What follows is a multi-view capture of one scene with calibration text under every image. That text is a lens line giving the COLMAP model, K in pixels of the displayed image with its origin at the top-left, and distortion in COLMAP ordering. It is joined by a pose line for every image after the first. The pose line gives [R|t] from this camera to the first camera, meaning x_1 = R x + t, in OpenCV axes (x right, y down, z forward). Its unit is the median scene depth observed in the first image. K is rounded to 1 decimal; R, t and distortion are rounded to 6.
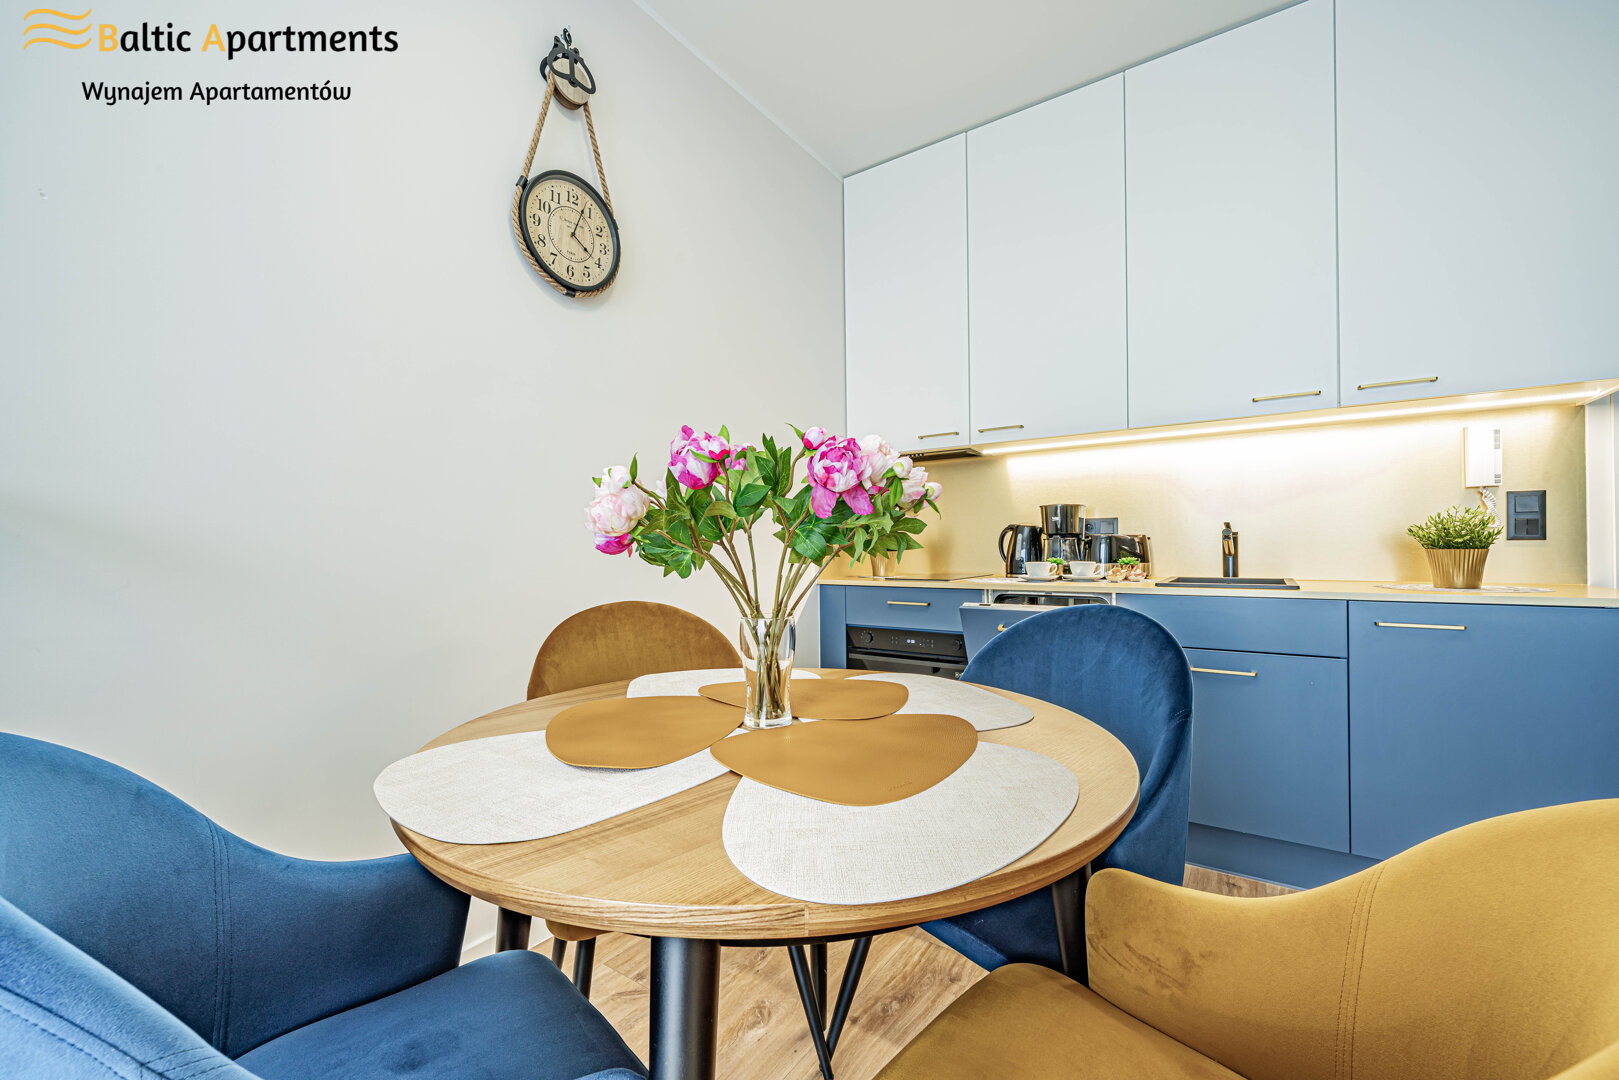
lens RADIAL K [[650.4, 0, 800.8], [0, 650.4, 546.3], [0, 0, 1]] dist [-0.004053, 0.001297]
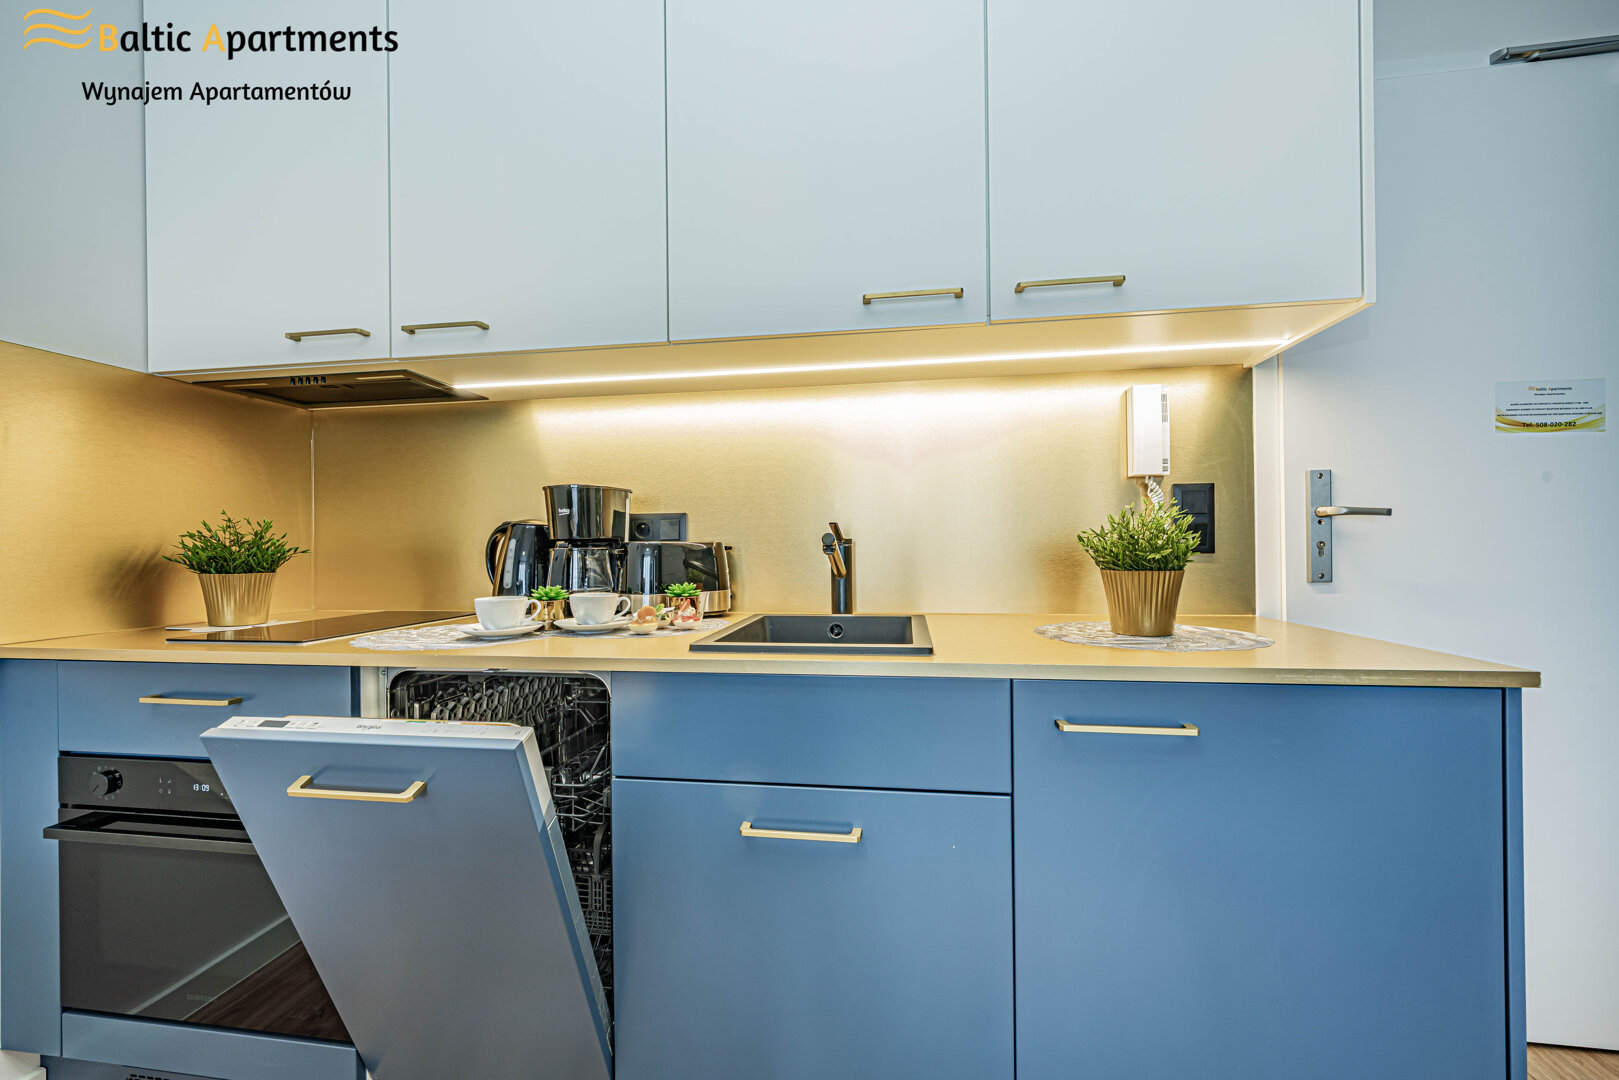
lens RADIAL K [[650.4, 0, 808.3], [0, 650.4, 543.3], [0, 0, 1]] dist [-0.004053, 0.001297]
pose [[0.895800, 0.004239, 0.444437, 0.369354], [0.000347, 0.999948, -0.010237, -0.011800], [-0.444457, 0.009324, 0.895752, 0.477343]]
